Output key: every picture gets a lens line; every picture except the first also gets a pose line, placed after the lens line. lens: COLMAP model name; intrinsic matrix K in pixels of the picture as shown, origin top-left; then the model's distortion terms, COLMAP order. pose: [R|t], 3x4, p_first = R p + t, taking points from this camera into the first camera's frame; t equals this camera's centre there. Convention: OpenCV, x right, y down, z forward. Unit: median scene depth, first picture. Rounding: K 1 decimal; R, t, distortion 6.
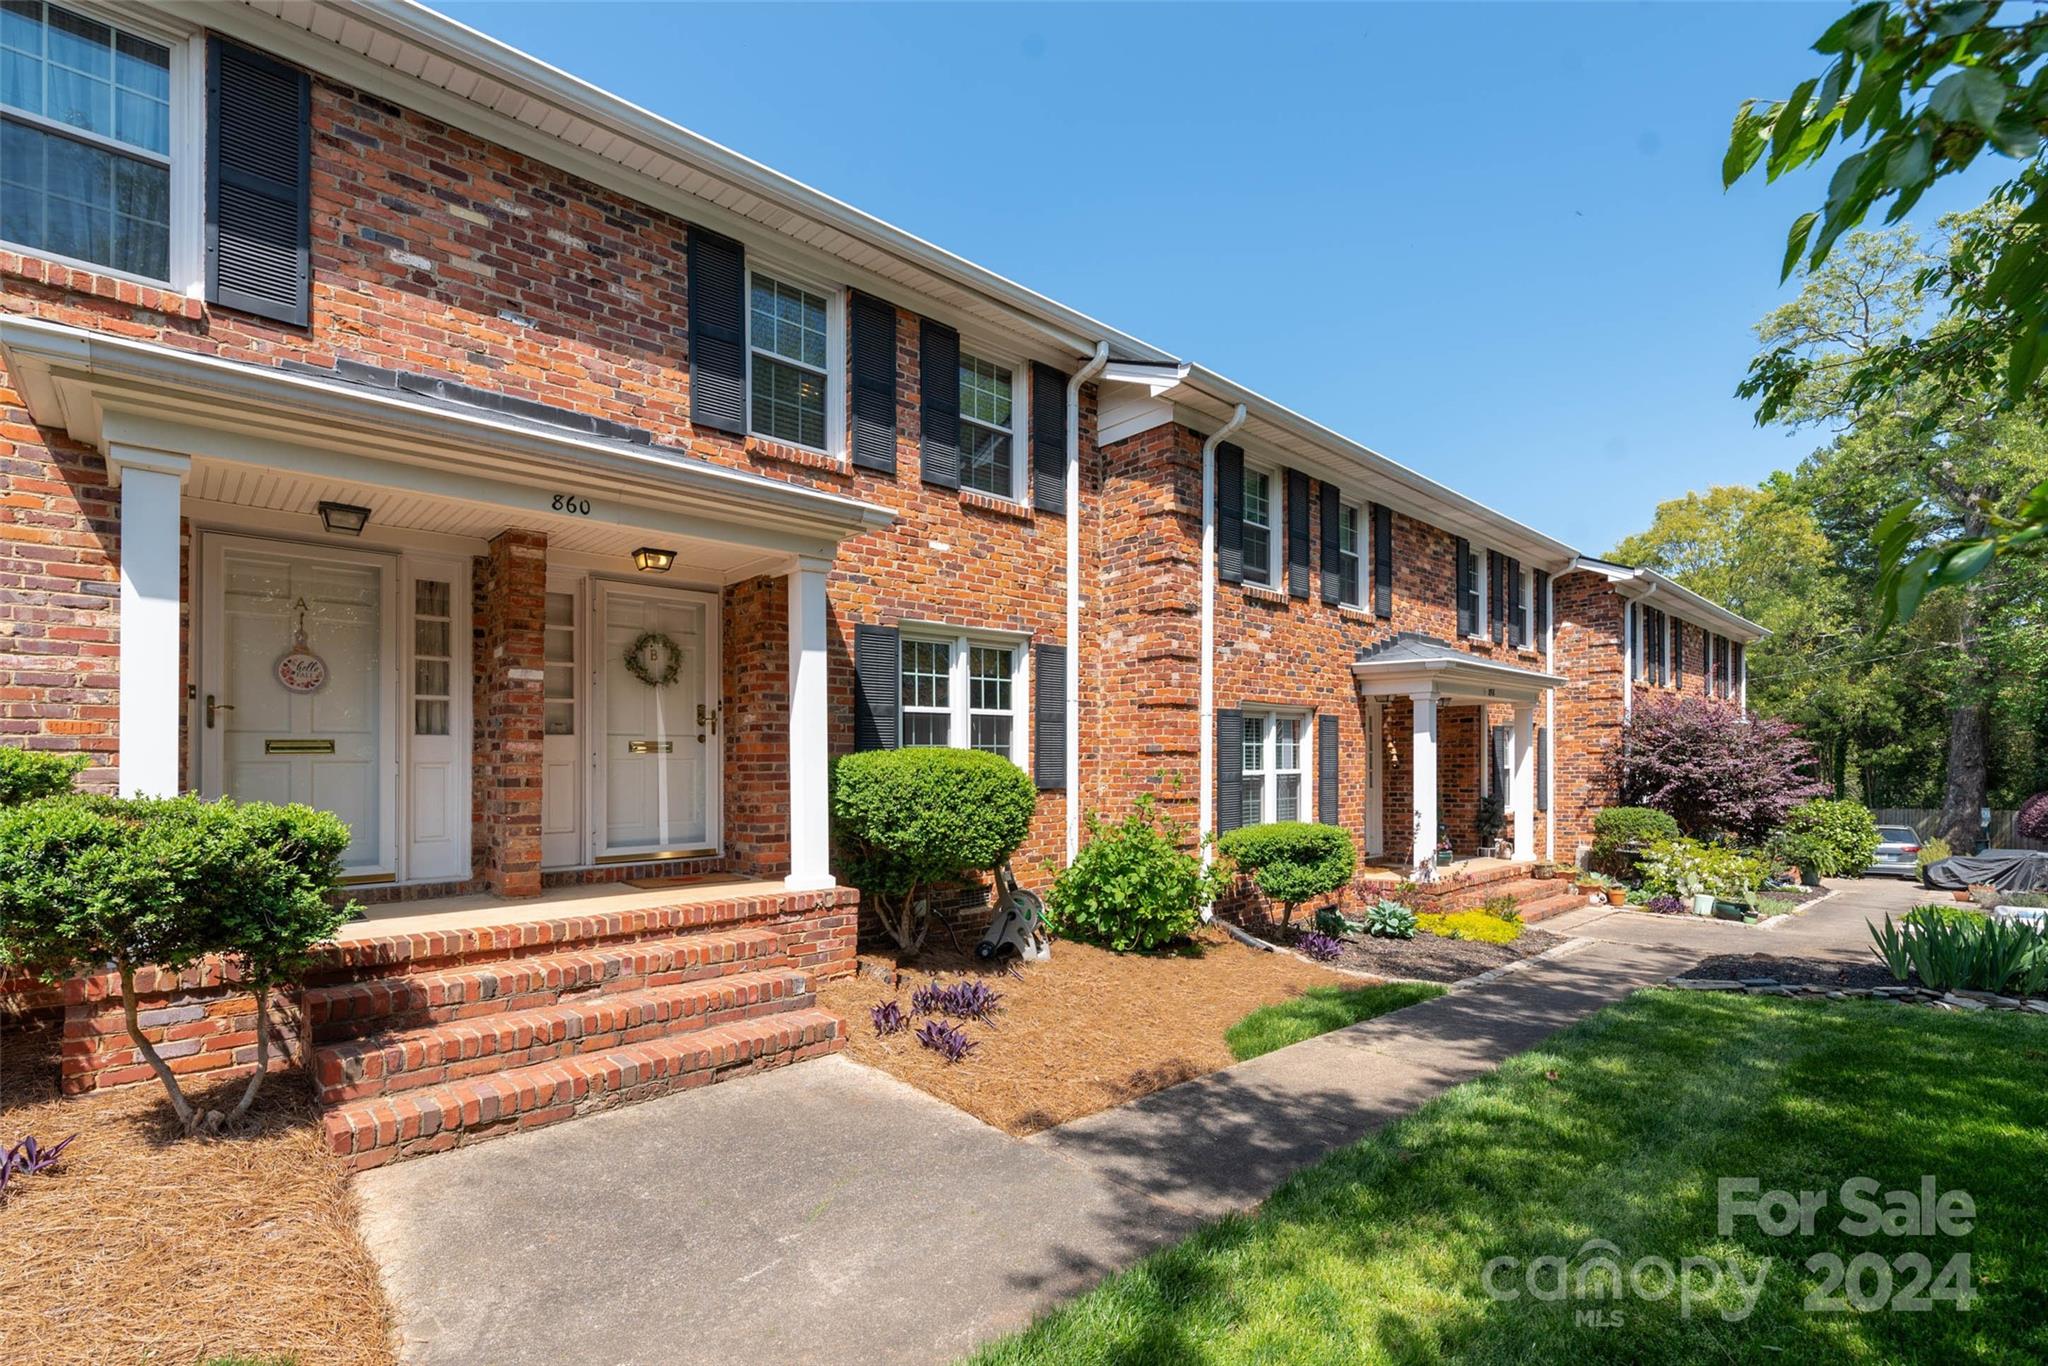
lens RADIAL K [[882.0, 0, 1012.0], [0, 882.0, 678.8], [0, 0, 1]] dist [-0.001253, 0.000327]
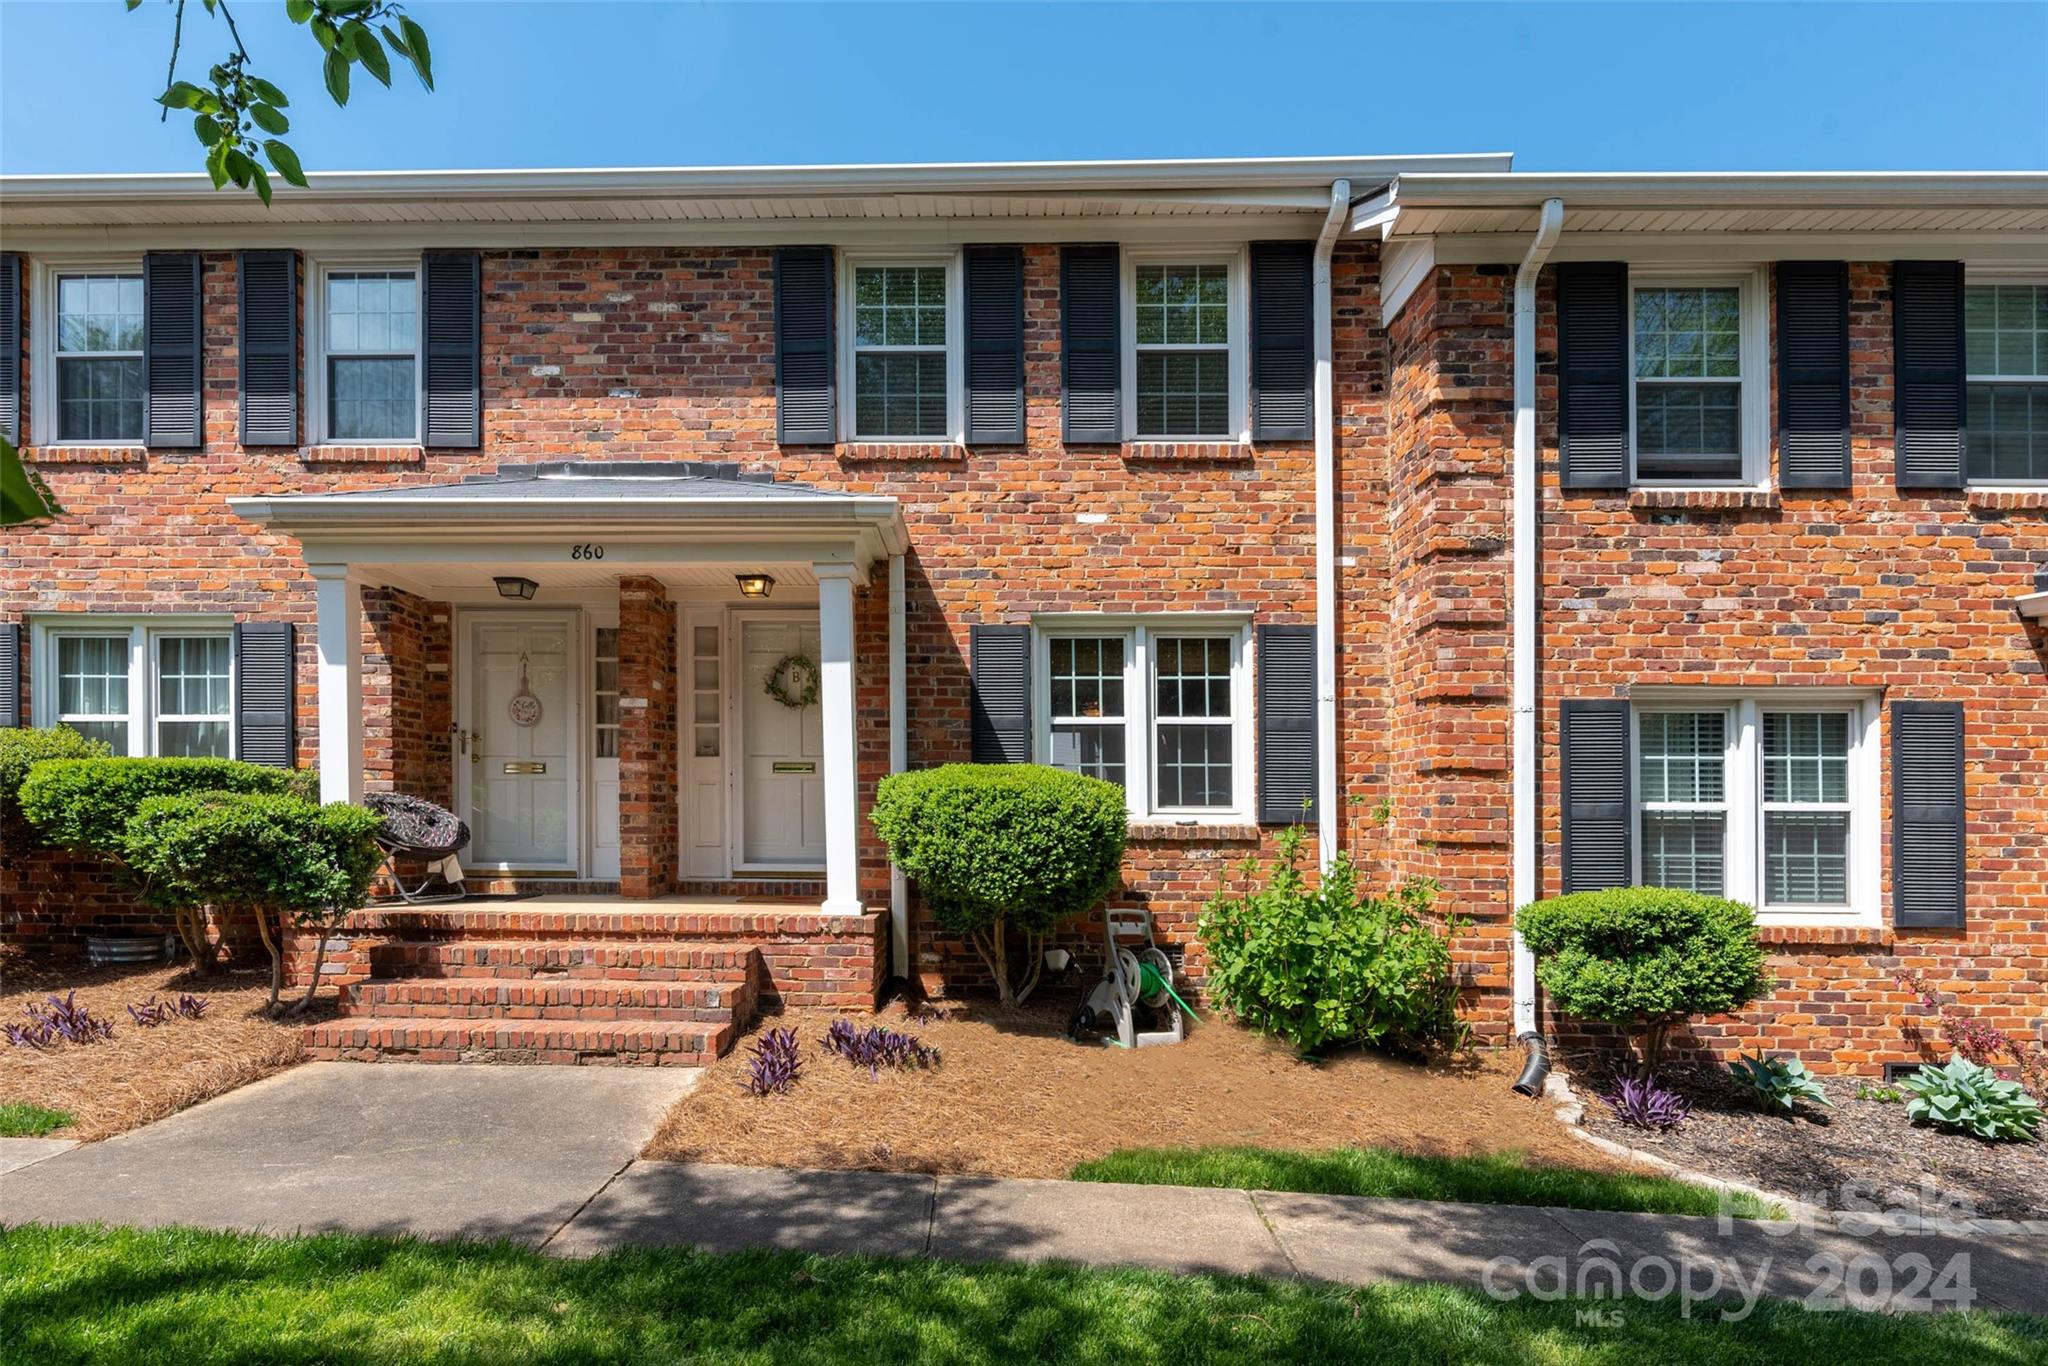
lens RADIAL K [[1121.4, 0, 1016.5], [0, 1121.4, 703.9], [0, 0, 1]] dist [-0.001011, -0.000170]
pose [[0.732951, -0.051488, -0.678330, 0.607878], [0.053708, 0.998399, -0.017750, 0.037569], [0.678158, -0.023422, 0.734543, 0.208926]]
